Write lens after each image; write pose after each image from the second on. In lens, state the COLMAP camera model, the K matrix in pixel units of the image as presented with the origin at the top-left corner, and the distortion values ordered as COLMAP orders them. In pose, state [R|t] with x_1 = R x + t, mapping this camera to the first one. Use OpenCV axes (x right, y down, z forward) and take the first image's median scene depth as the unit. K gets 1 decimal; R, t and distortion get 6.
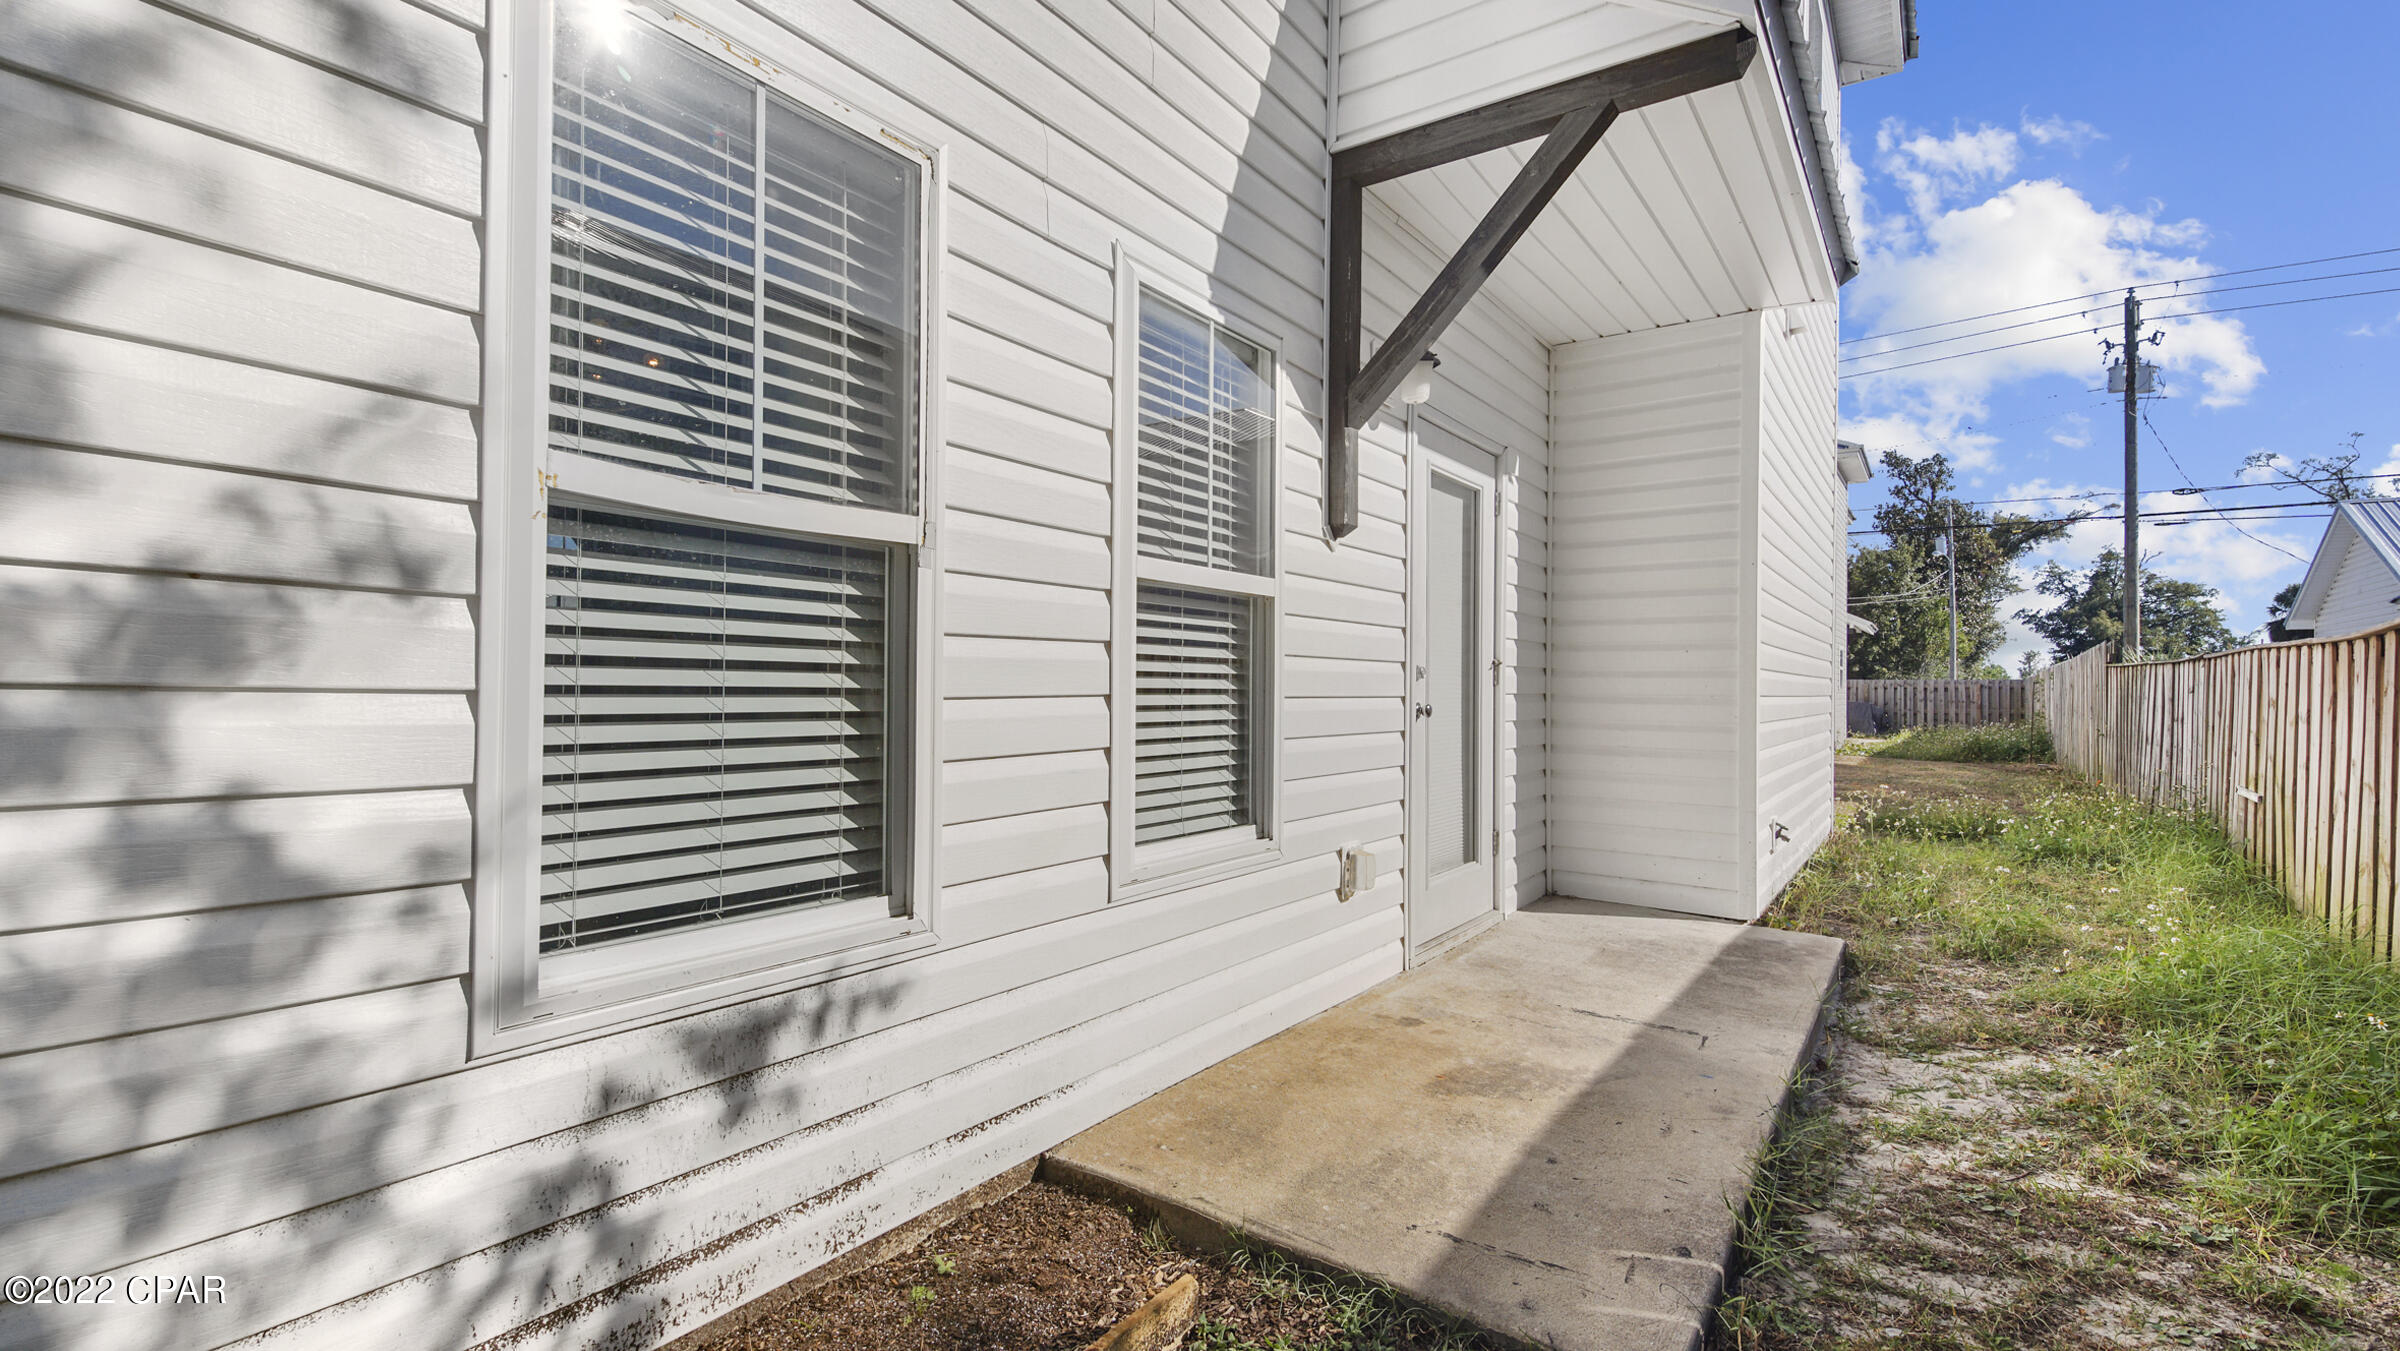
lens RADIAL K [[1047.8, 0, 1196.5], [0, 1047.8, 680.6], [0, 0, 1]] dist [0.042055, -0.025577]
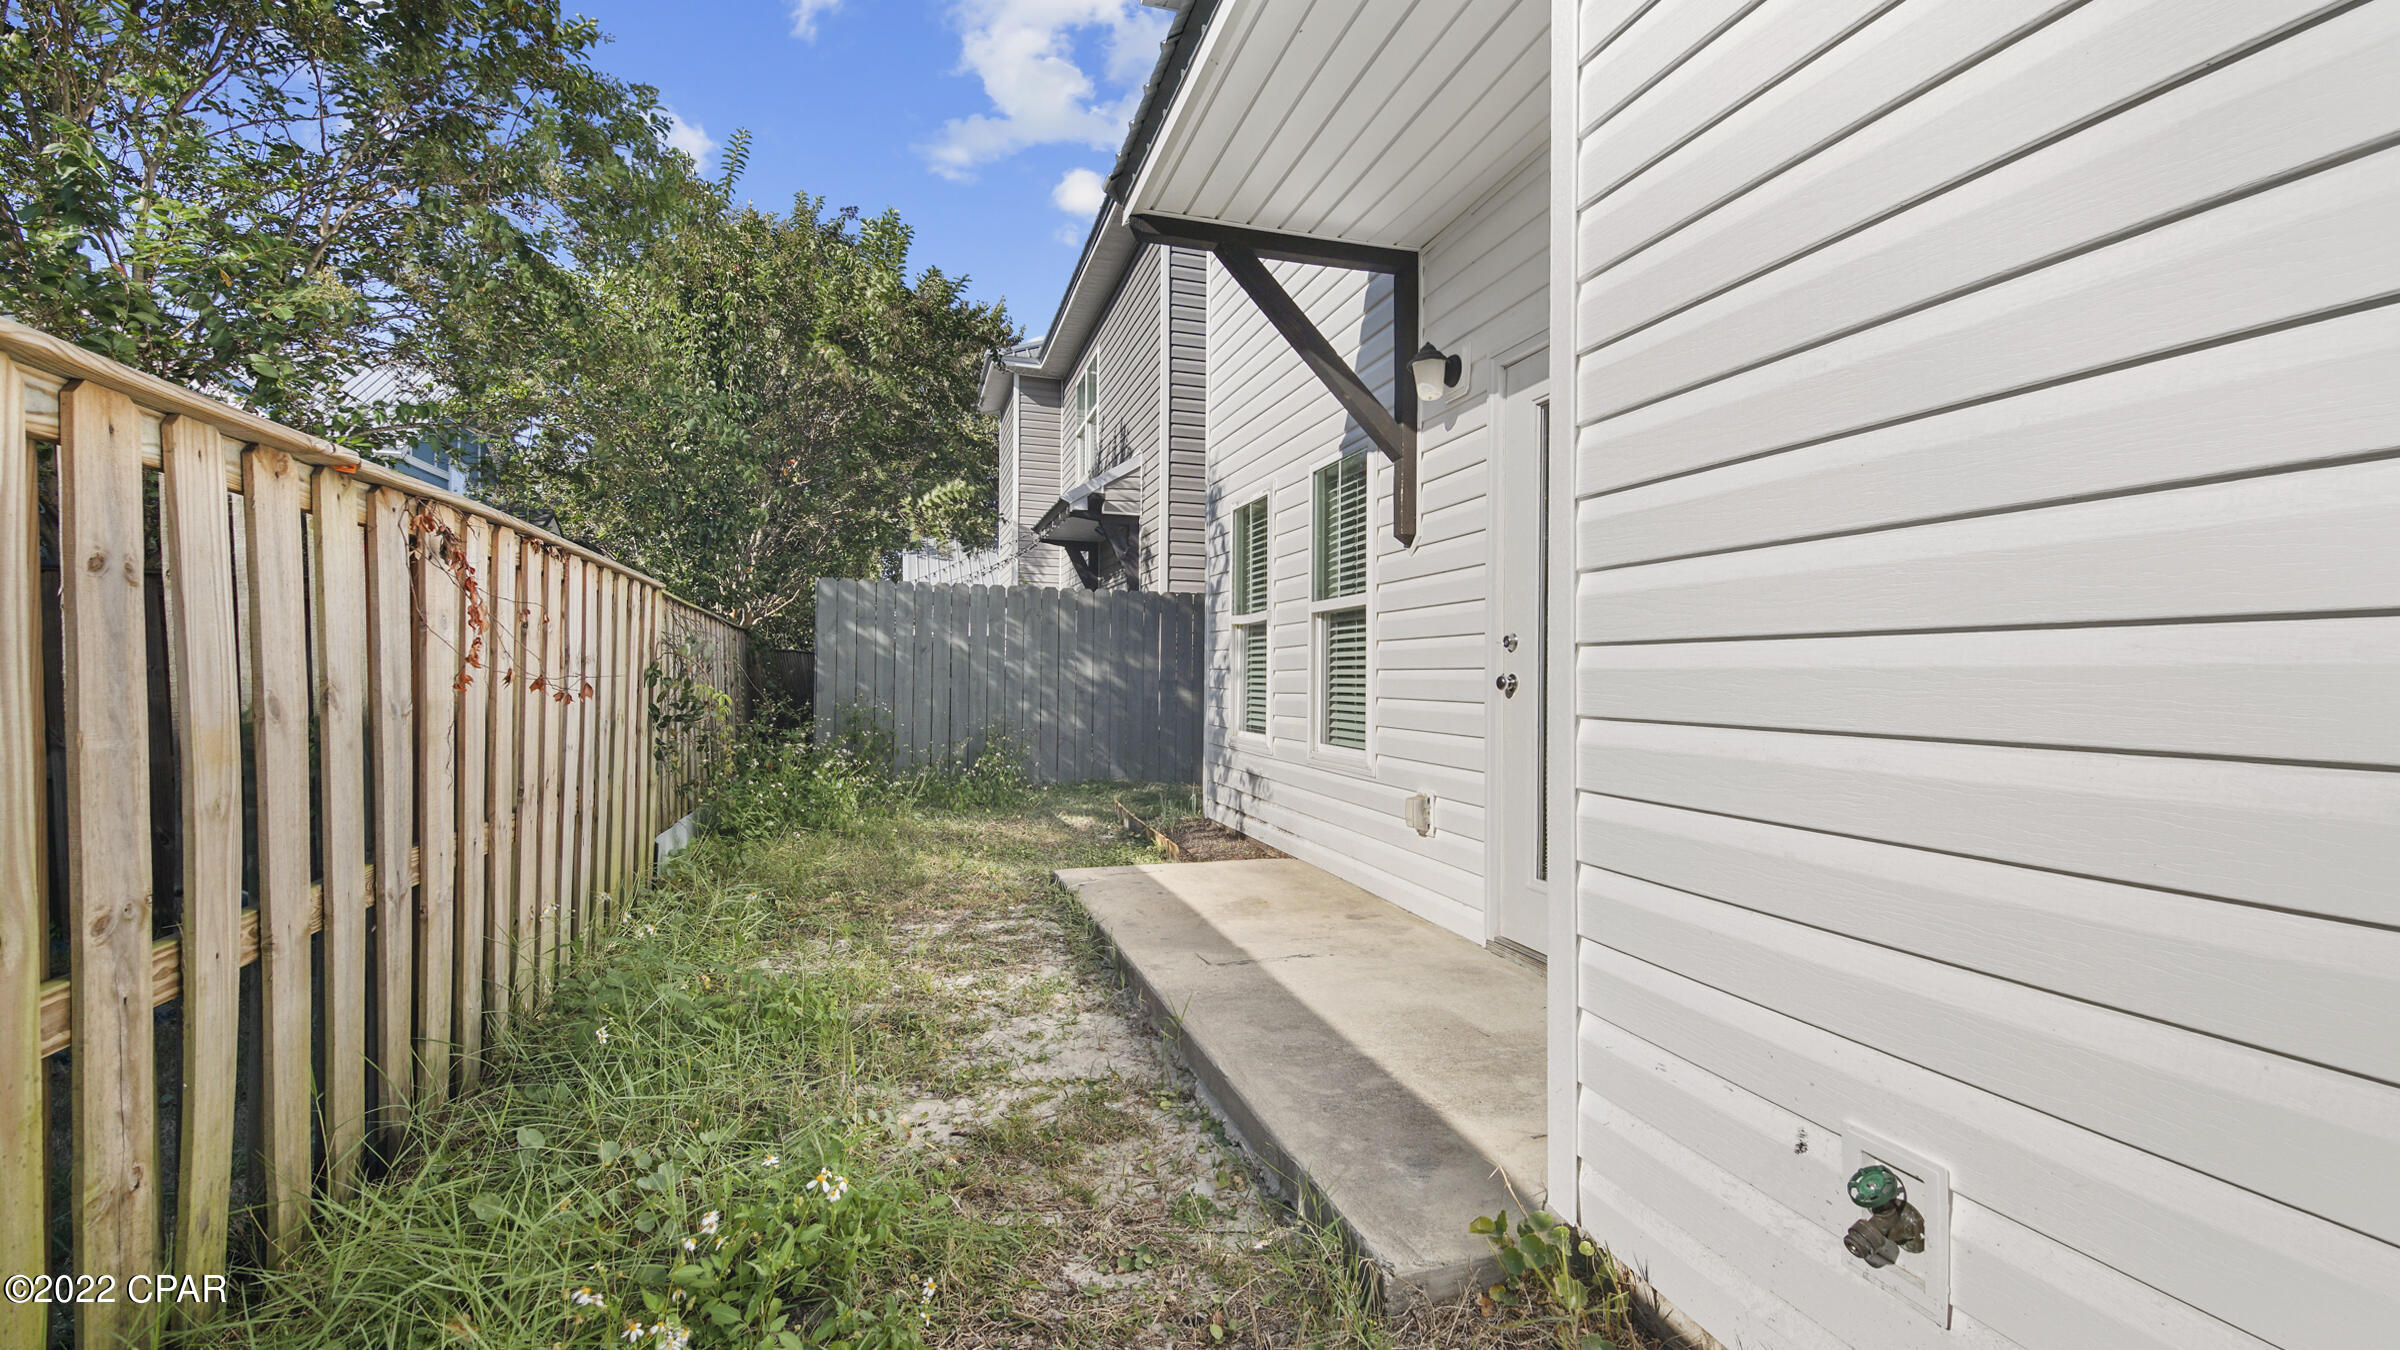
lens RADIAL K [[1047.8, 0, 1196.5], [0, 1047.8, 680.1], [0, 0, 1]] dist [0.042055, -0.025577]
pose [[-0.631302, -0.017016, -0.775351, 1.321989], [-0.007533, 0.999847, -0.015809, 0.054139], [0.775501, -0.004139, -0.631333, 1.653412]]
